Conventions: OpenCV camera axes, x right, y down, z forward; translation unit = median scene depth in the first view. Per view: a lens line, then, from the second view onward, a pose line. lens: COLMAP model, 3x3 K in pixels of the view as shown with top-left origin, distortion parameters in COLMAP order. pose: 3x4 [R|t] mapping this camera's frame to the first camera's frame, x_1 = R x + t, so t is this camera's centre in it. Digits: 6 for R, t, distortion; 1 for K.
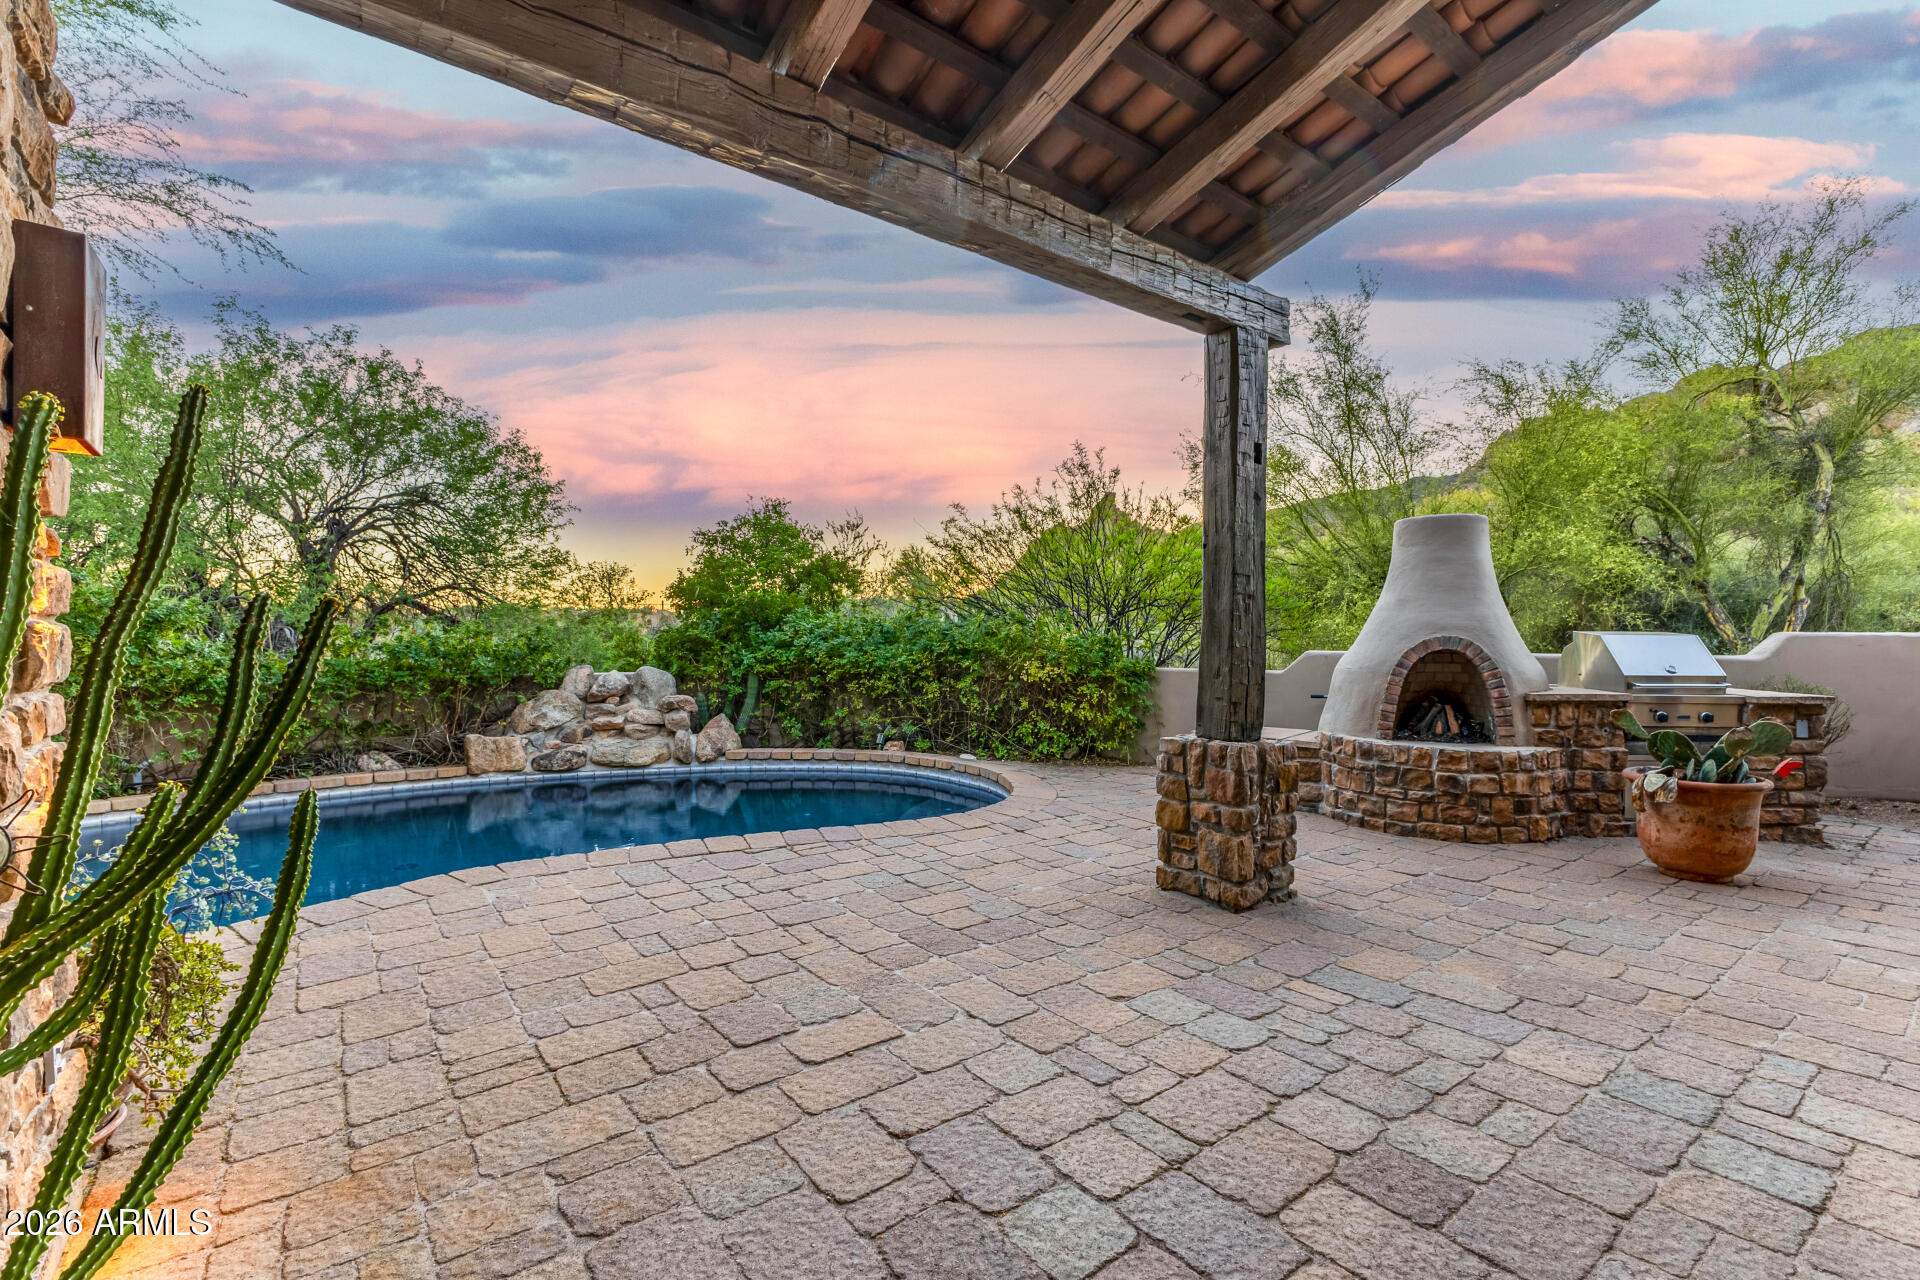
lens RADIAL K [[833.2, 0, 960.0], [0, 833.2, 640.0], [0, 0, 1]] dist [0.007845, -0.000082]
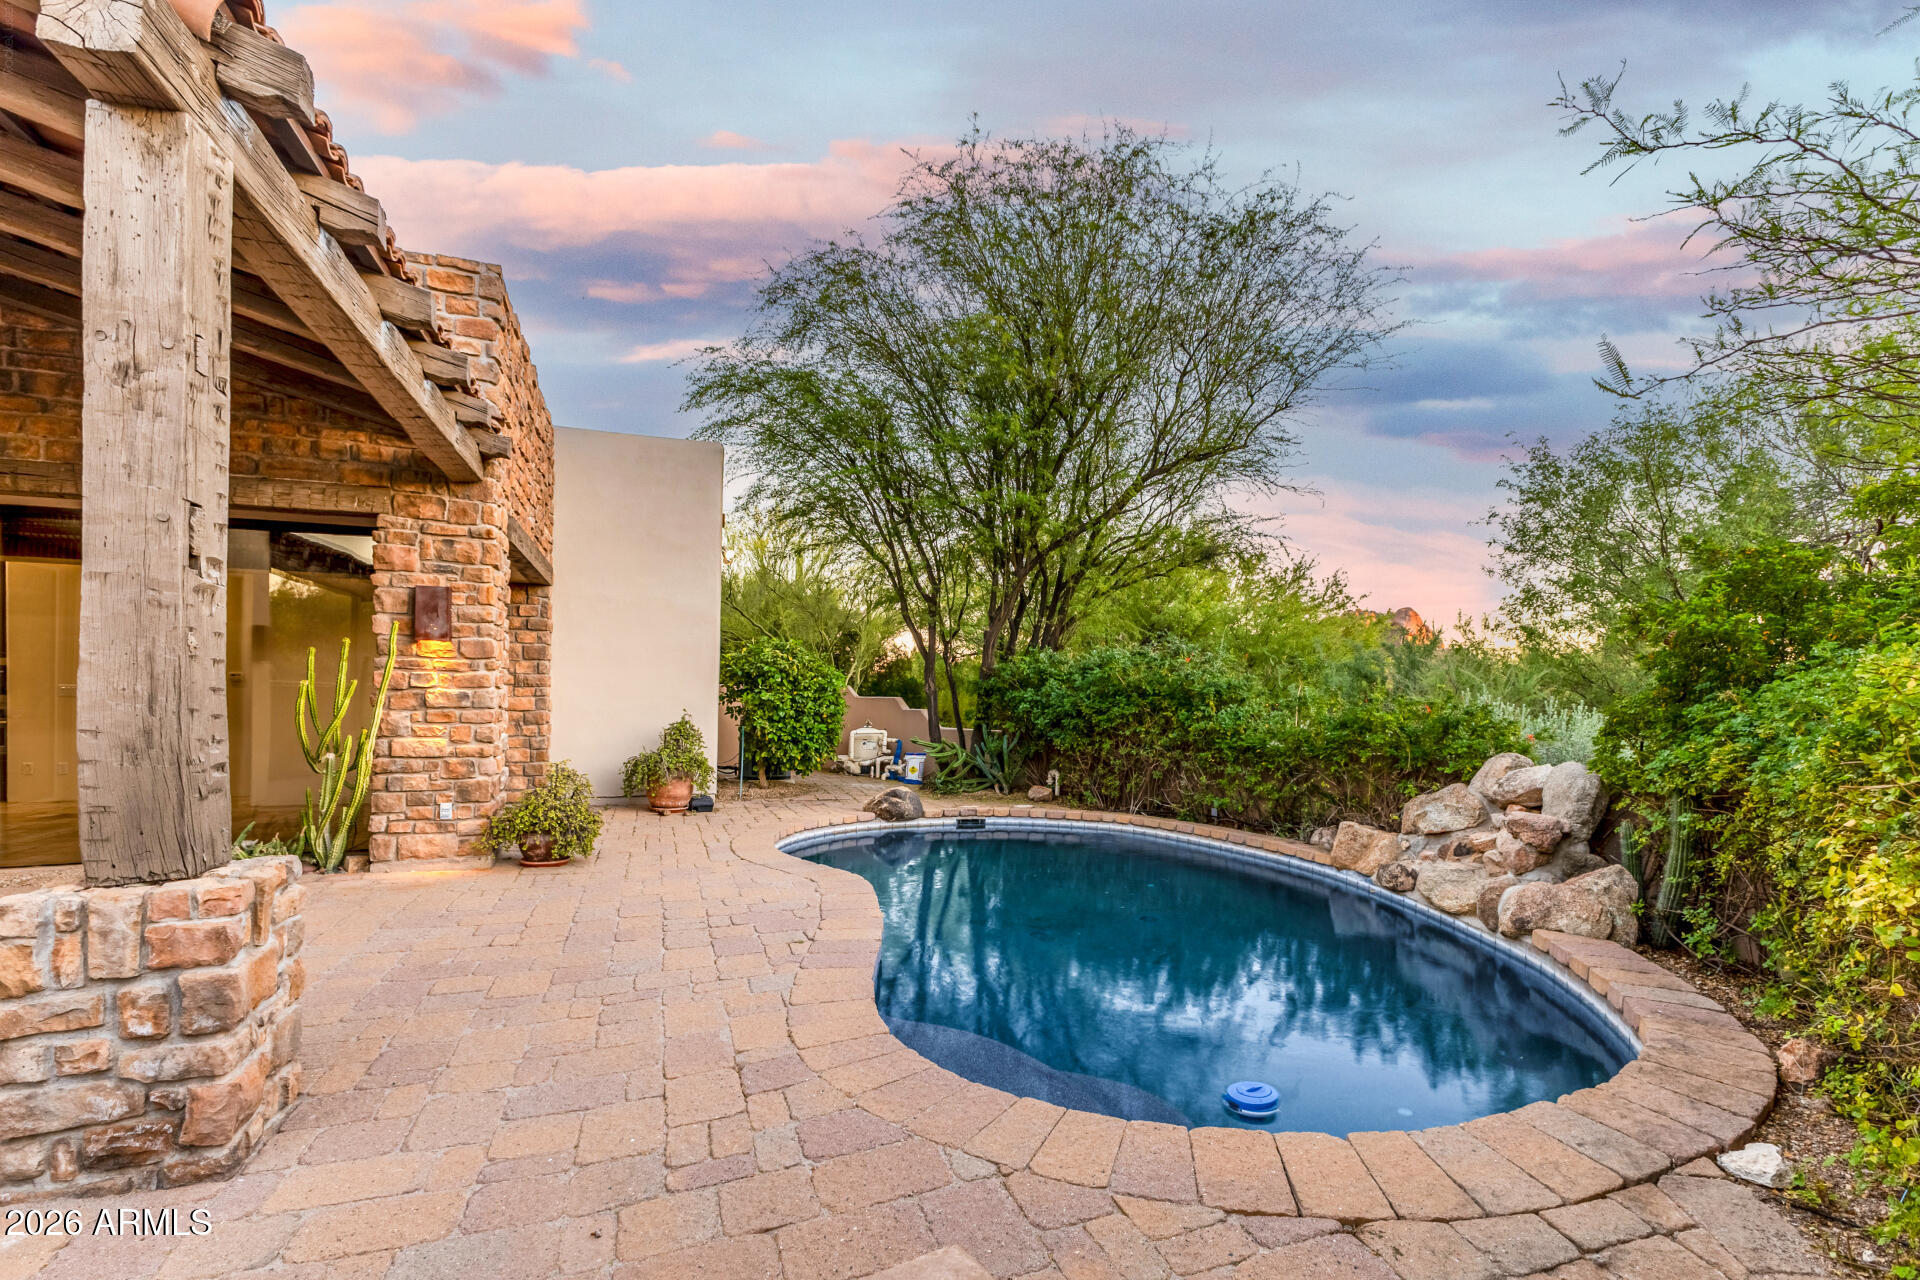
lens RADIAL K [[867.2, 0, 970.7], [0, 867.2, 739.3], [0, 0, 1]] dist [0.004008, -0.000205]
pose [[-0.300304, 0.037189, -0.953118, 0.380273], [-0.018903, 0.998811, 0.044928, -0.003714], [0.953656, 0.031509, -0.299244, 0.907953]]
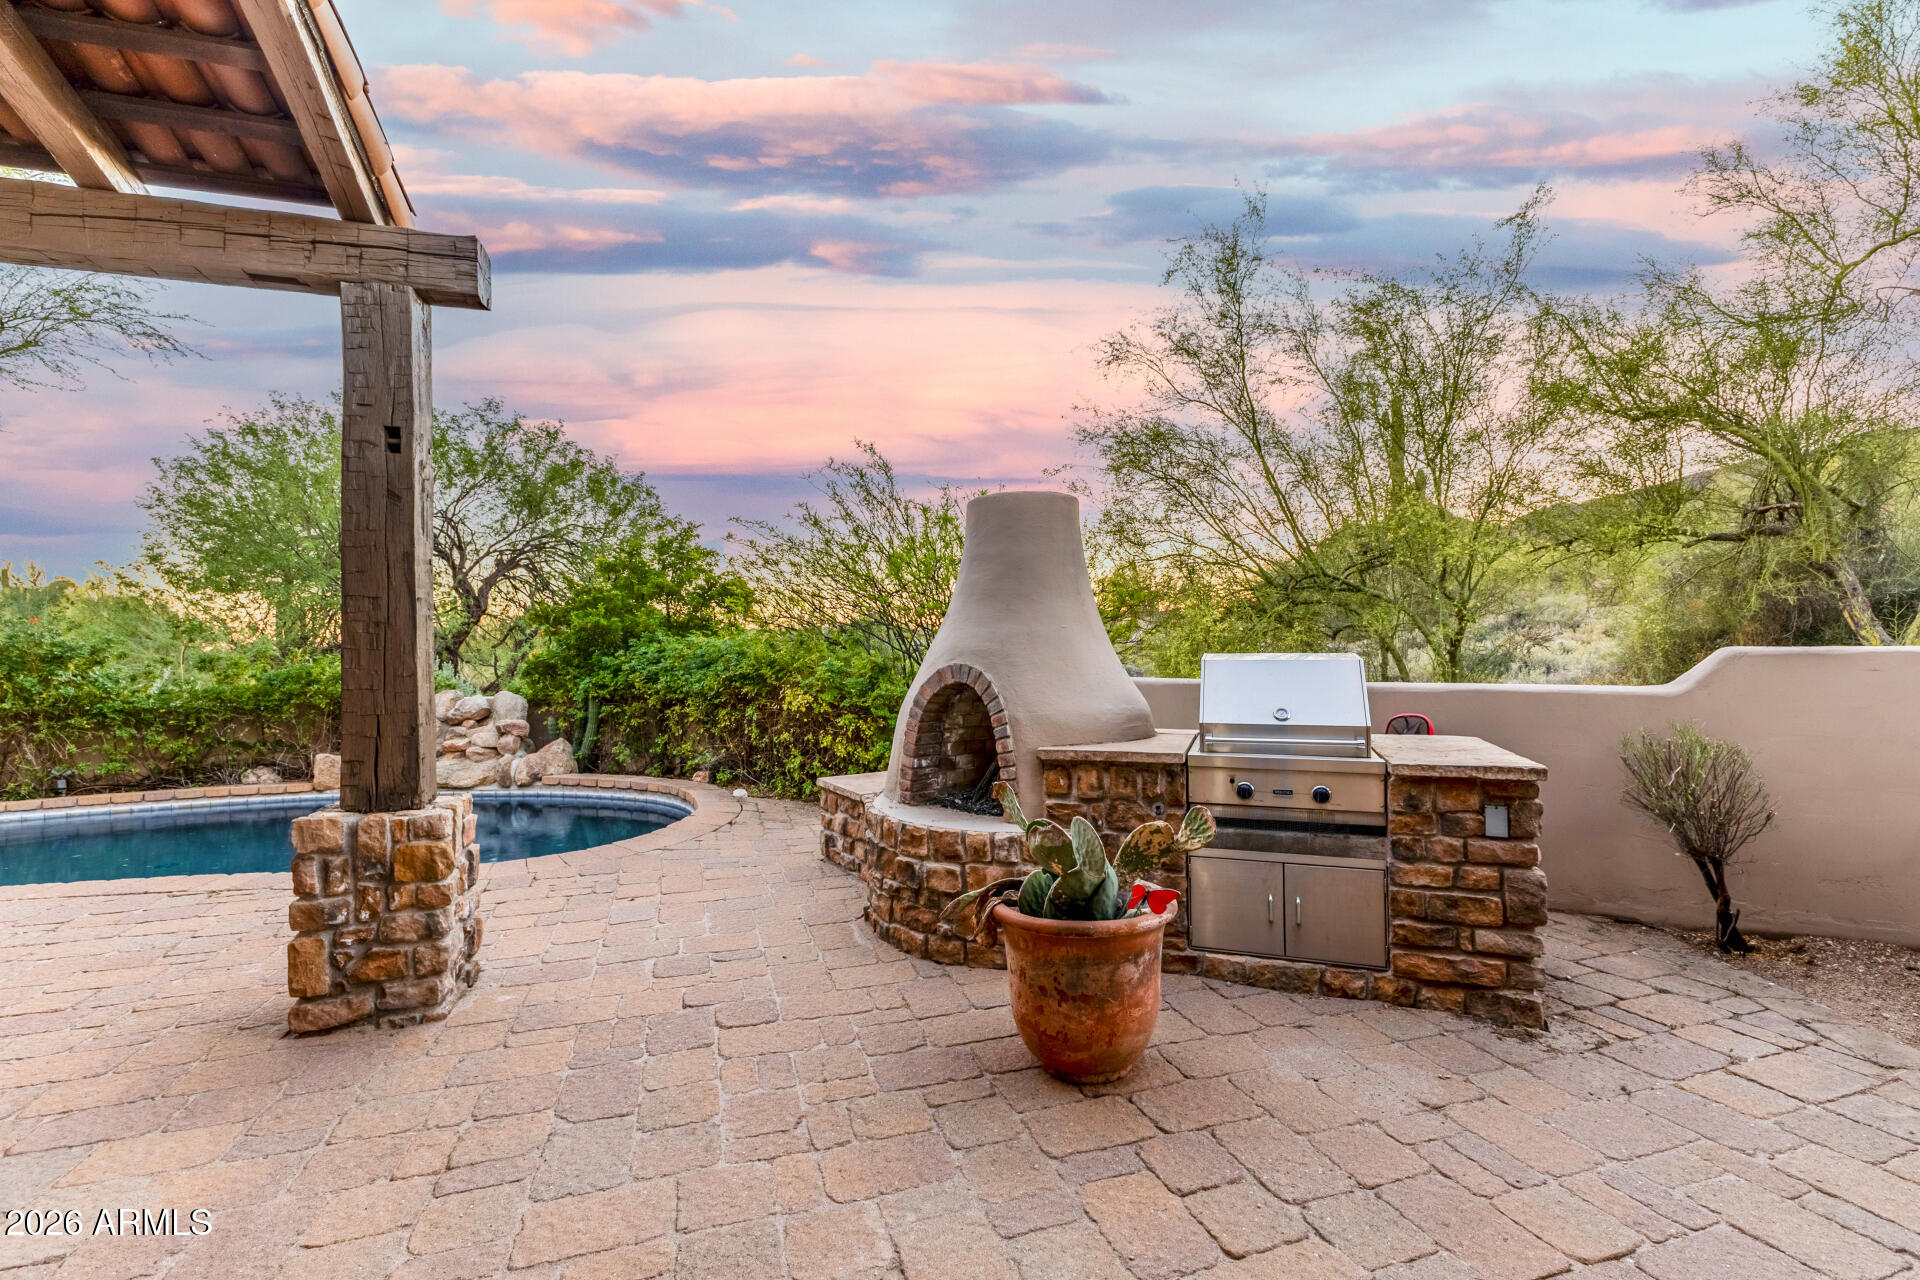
lens RADIAL K [[833.2, 0, 960.0], [0, 833.2, 640.0], [0, 0, 1]] dist [0.007845, -0.000082]
pose [[0.944693, -0.016446, -0.327544, 0.585609], [0.011807, 0.999800, -0.016148, -0.009744], [0.327744, 0.011388, 0.944698, 0.232165]]
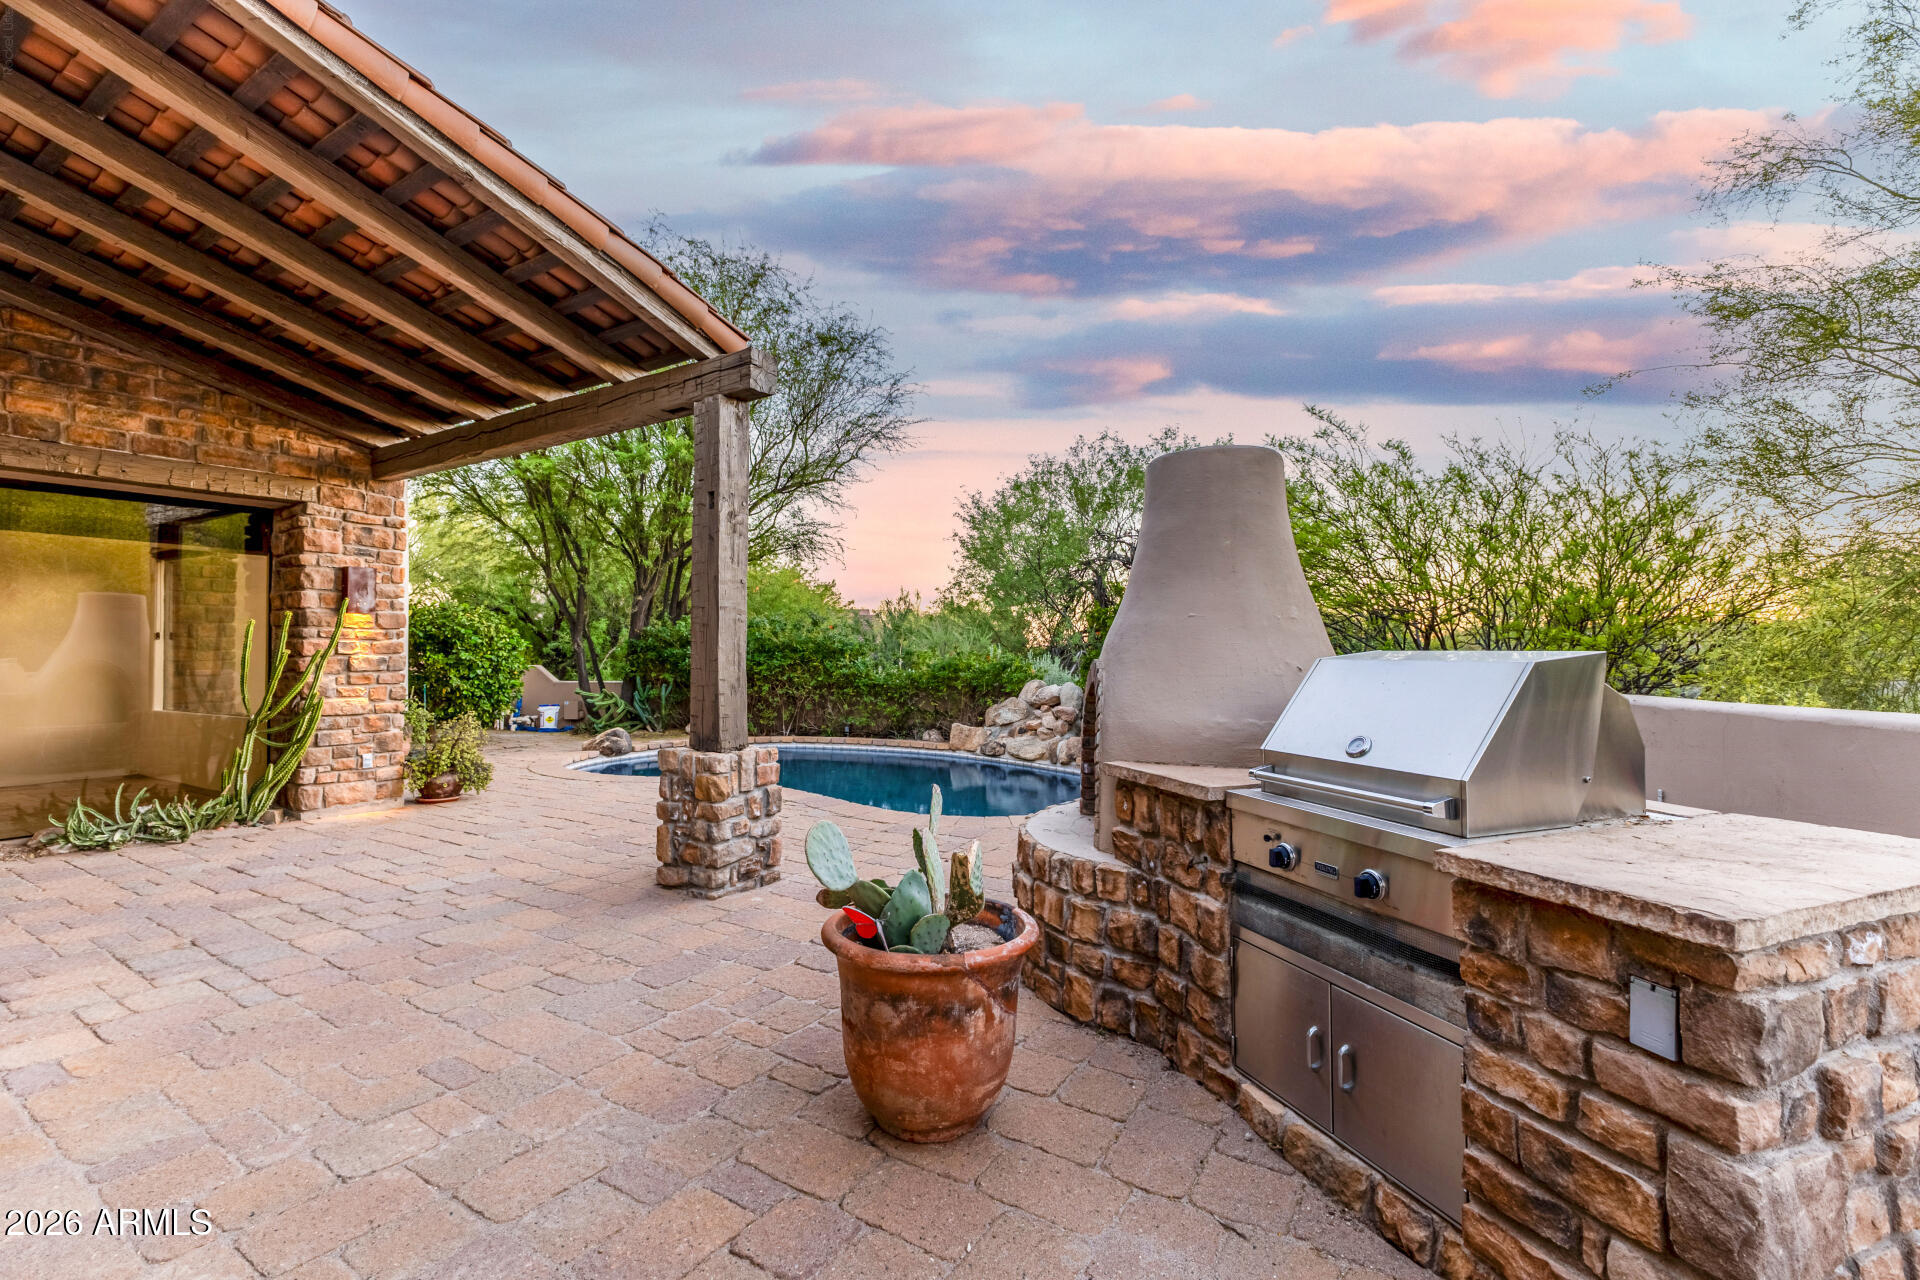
lens RADIAL K [[825.2, 0, 958.5], [0, 825.2, 629.0], [0, 0, 1]] dist [0.012432, -0.003917]
pose [[0.353734, -0.030901, -0.934836, 0.813203], [-0.003639, 0.999401, -0.034412, -0.004531], [0.935339, 0.015575, 0.353409, 0.486863]]
